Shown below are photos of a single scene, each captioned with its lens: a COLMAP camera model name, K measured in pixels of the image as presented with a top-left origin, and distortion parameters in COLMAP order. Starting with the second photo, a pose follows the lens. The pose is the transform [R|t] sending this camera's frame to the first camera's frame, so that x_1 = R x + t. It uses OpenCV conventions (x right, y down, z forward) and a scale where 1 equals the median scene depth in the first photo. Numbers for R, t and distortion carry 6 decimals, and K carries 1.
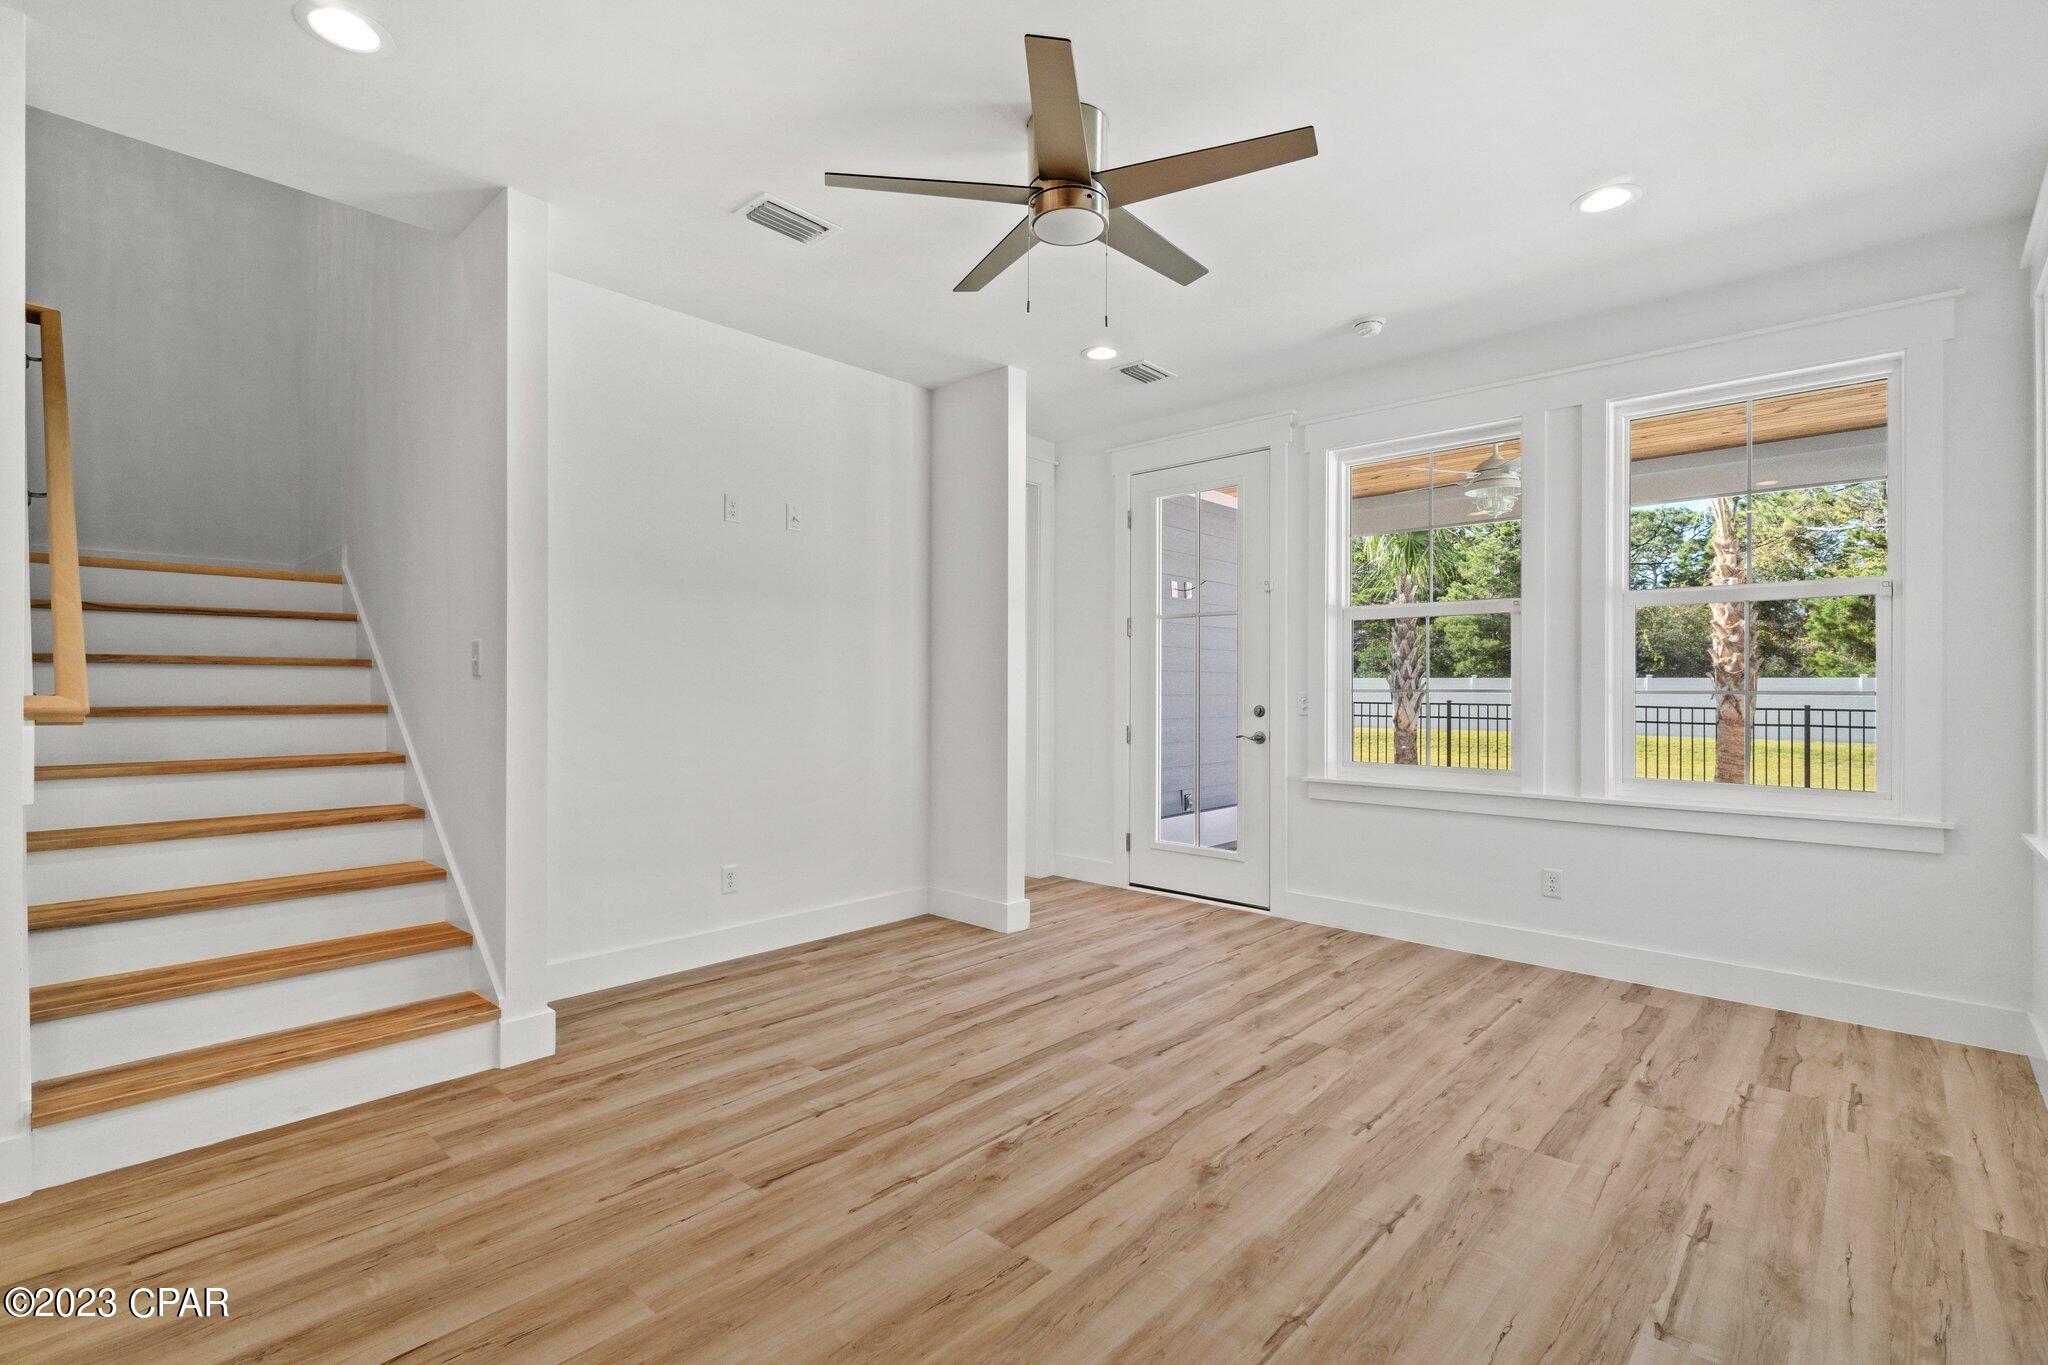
lens RADIAL K [[936.3, 0, 1024.0], [0, 936.3, 682.5], [0, 0, 1]] dist [0.005981, -0.000469]
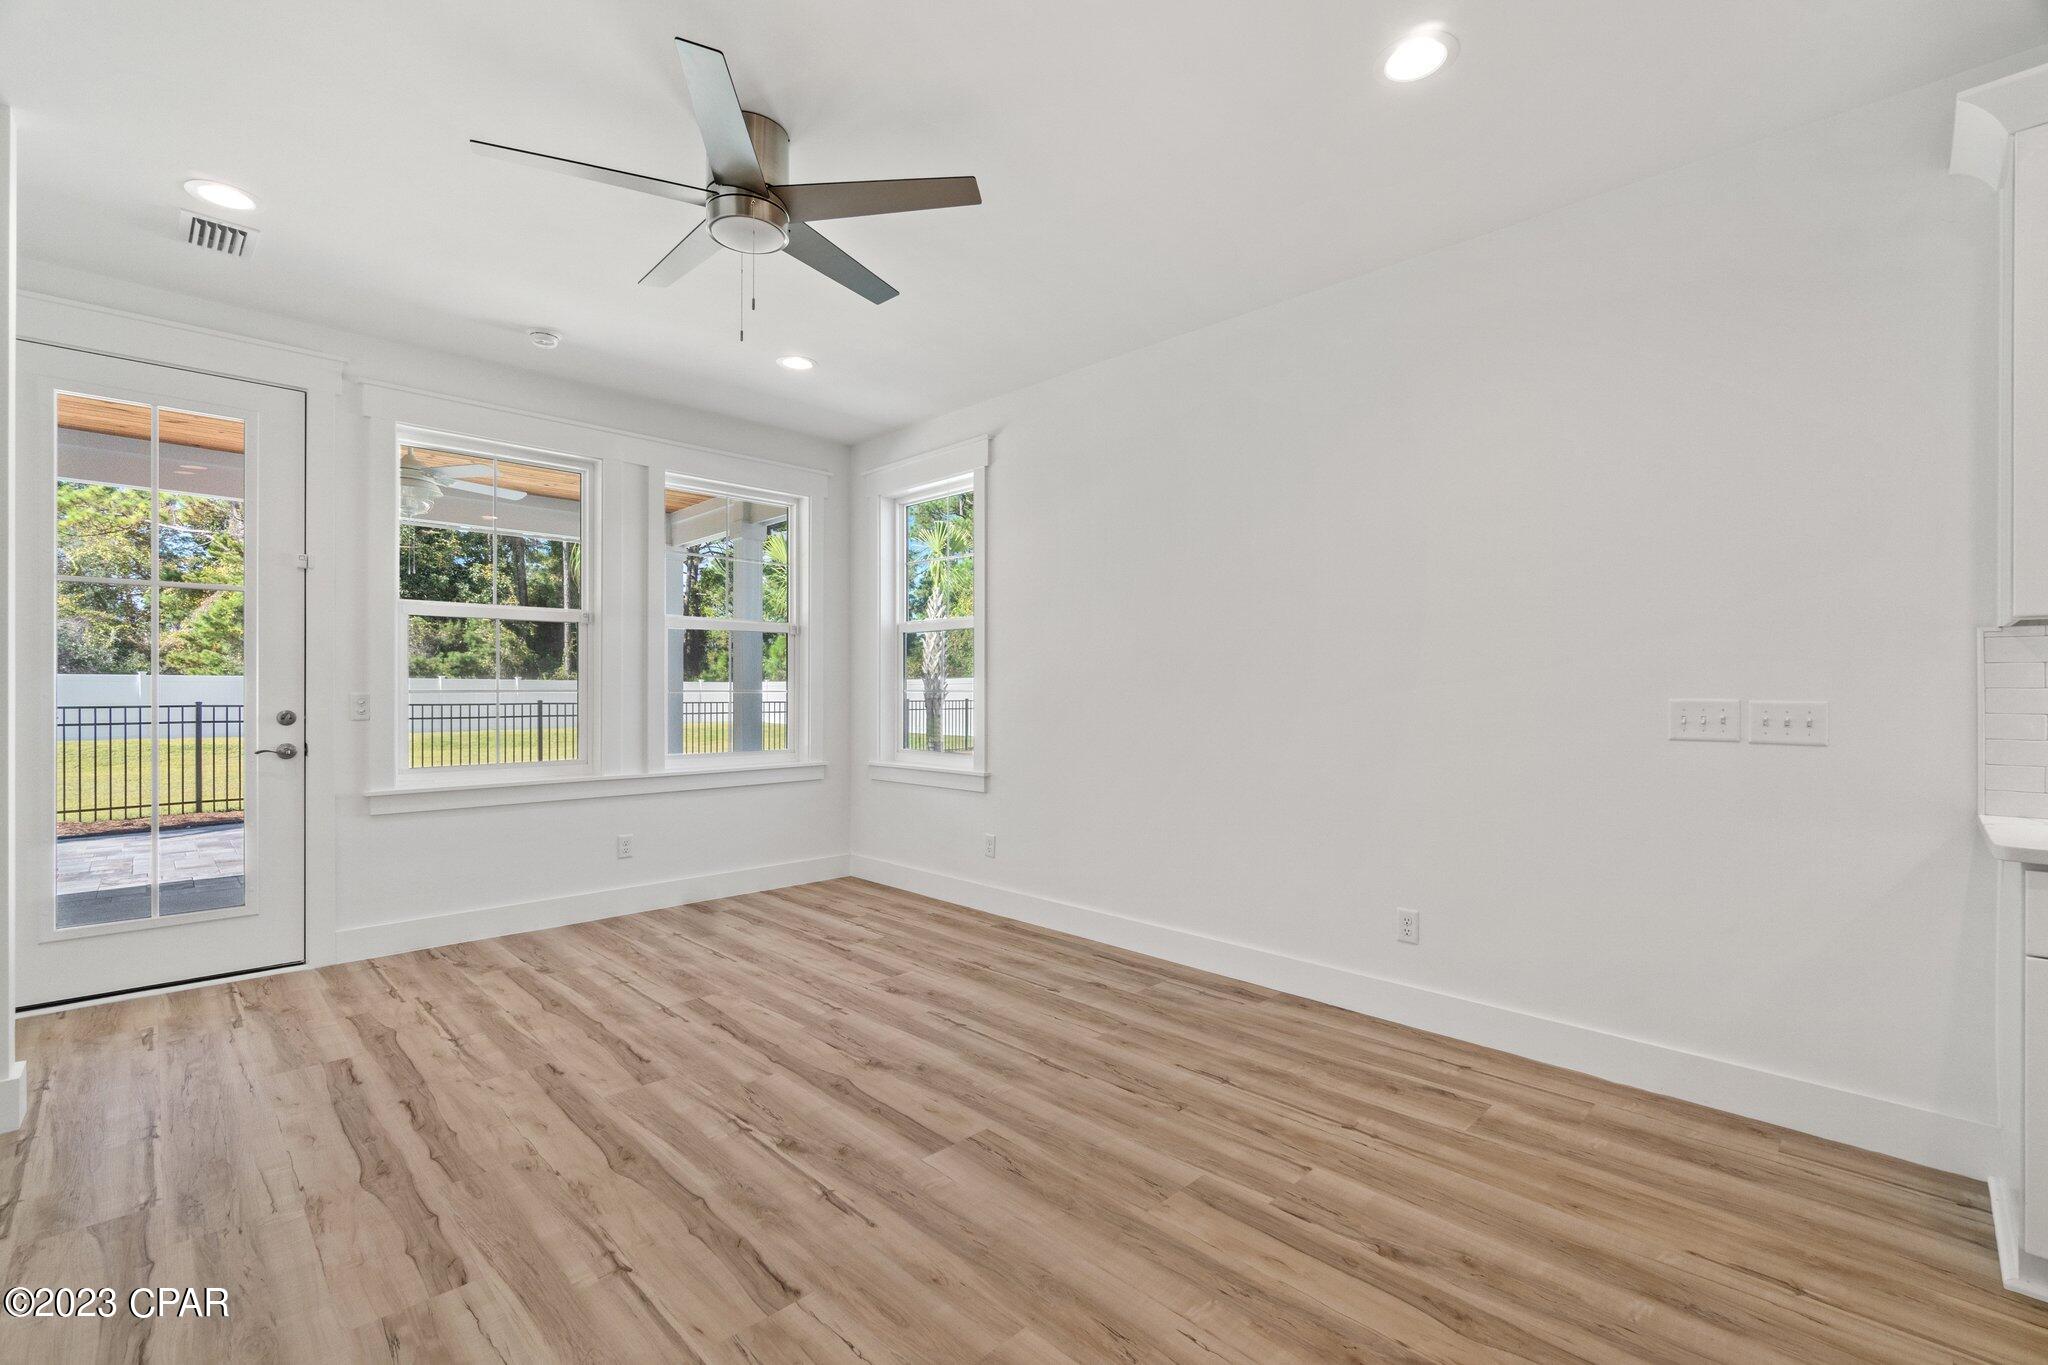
lens RADIAL K [[886.8, 0, 1024.0], [0, 886.8, 682.5], [0, 0, 1]] dist [-0.001448, -0.000342]
pose [[0.045114, 0.005052, 0.998969, -0.720549], [-0.008612, 0.999952, -0.004668, -0.002051], [-0.998945, -0.008393, 0.045155, 0.522757]]
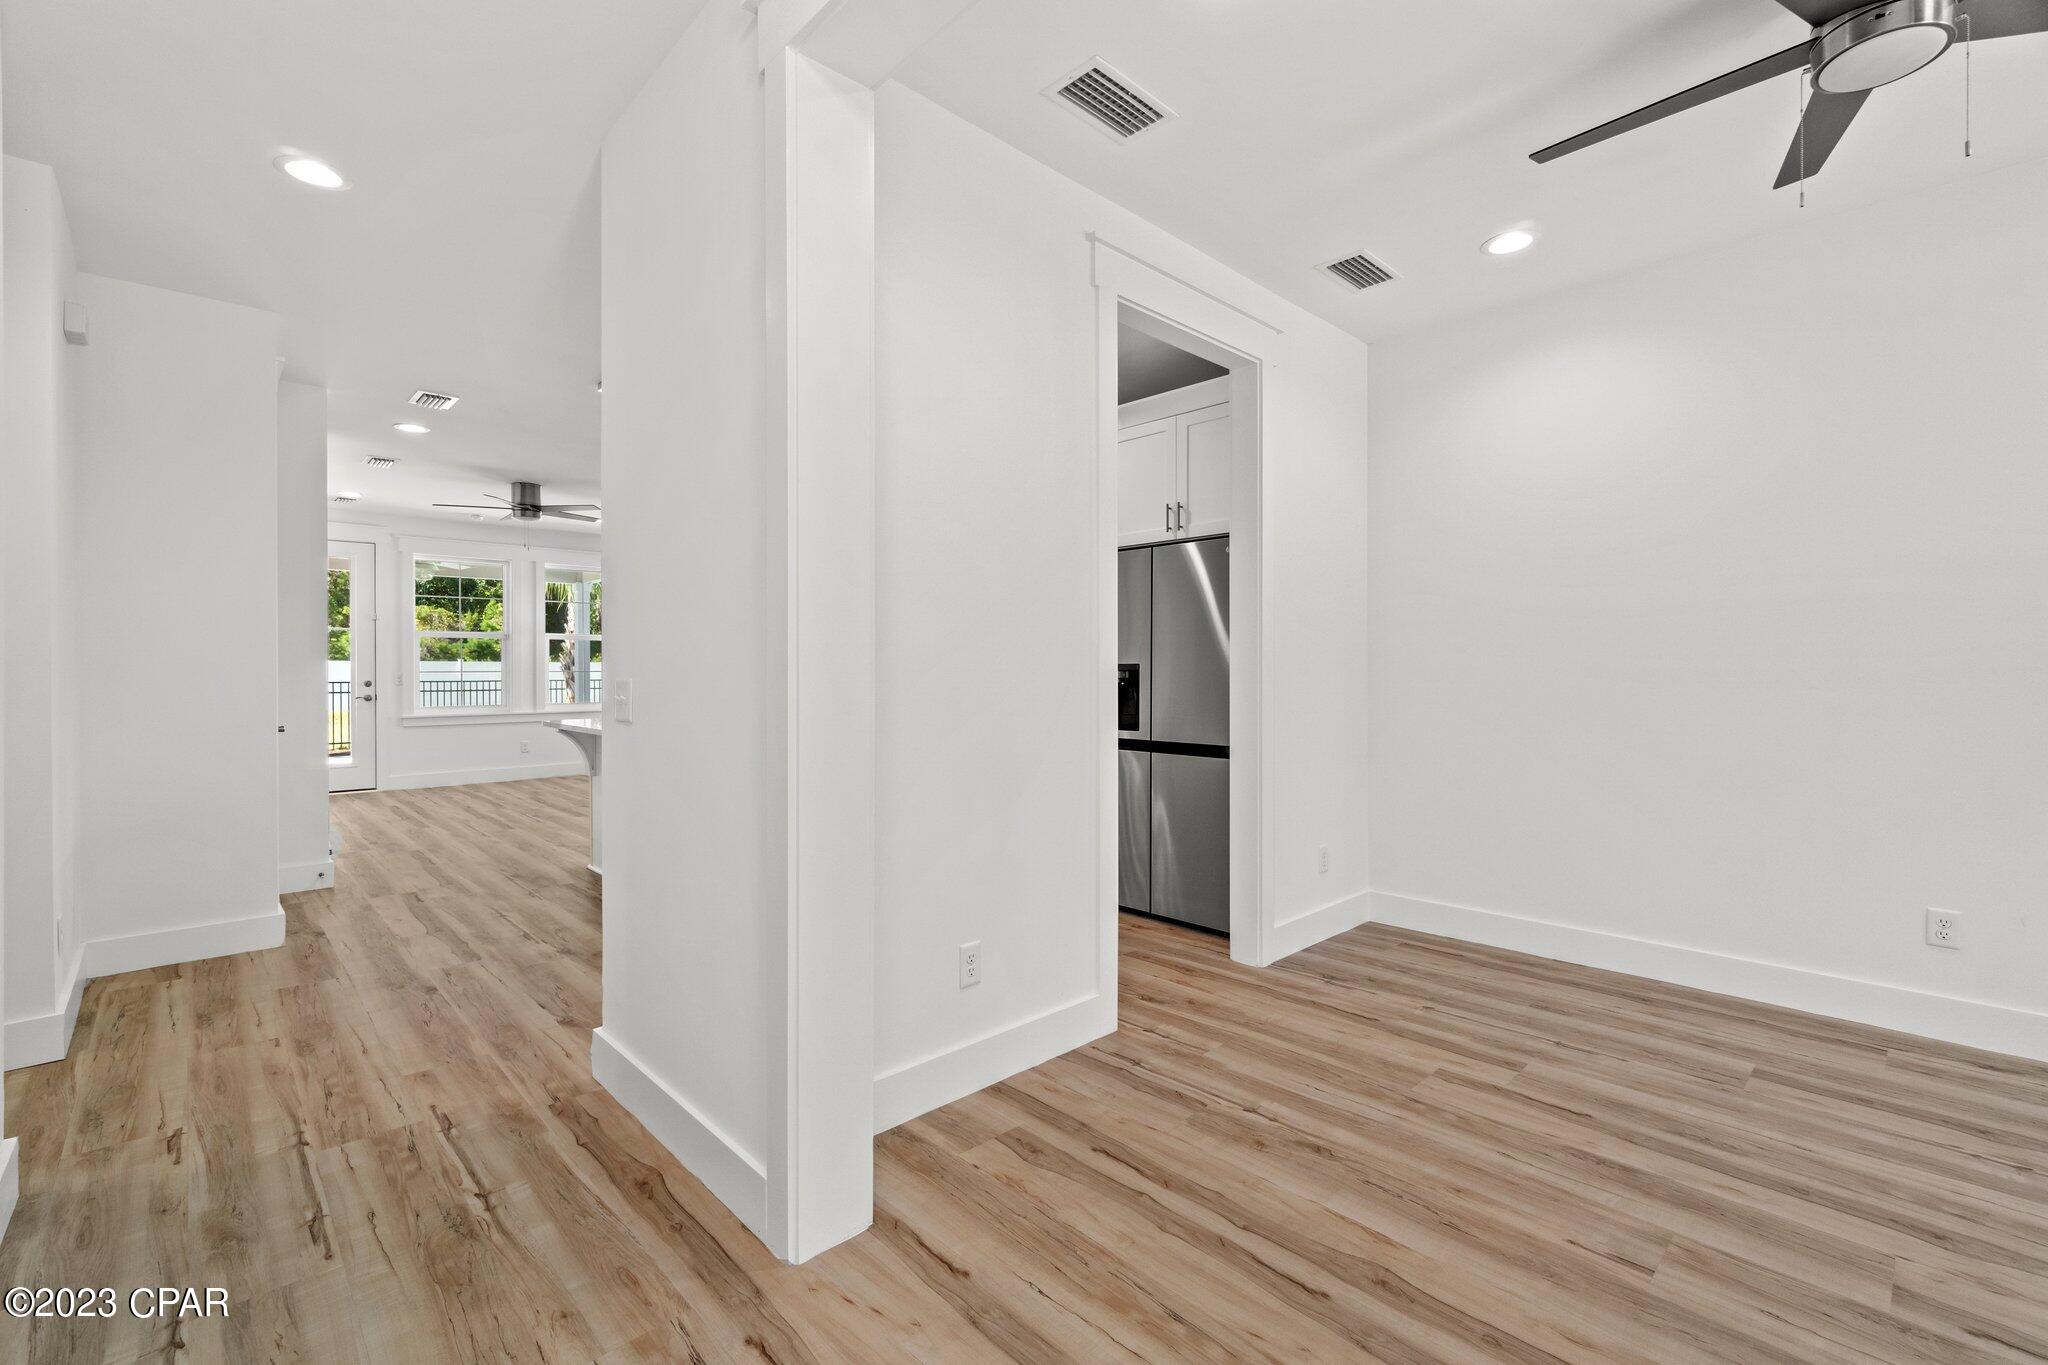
lens RADIAL K [[887.2, 0, 1016.6], [0, 887.2, 665.2], [0, 0, 1]] dist [0.001110, -0.000036]
pose [[0.074441, 0.000738, 0.997225, -2.150939], [-0.004629, 0.999989, -0.000394, -0.016684], [-0.997215, -0.004587, 0.074443, -0.629175]]
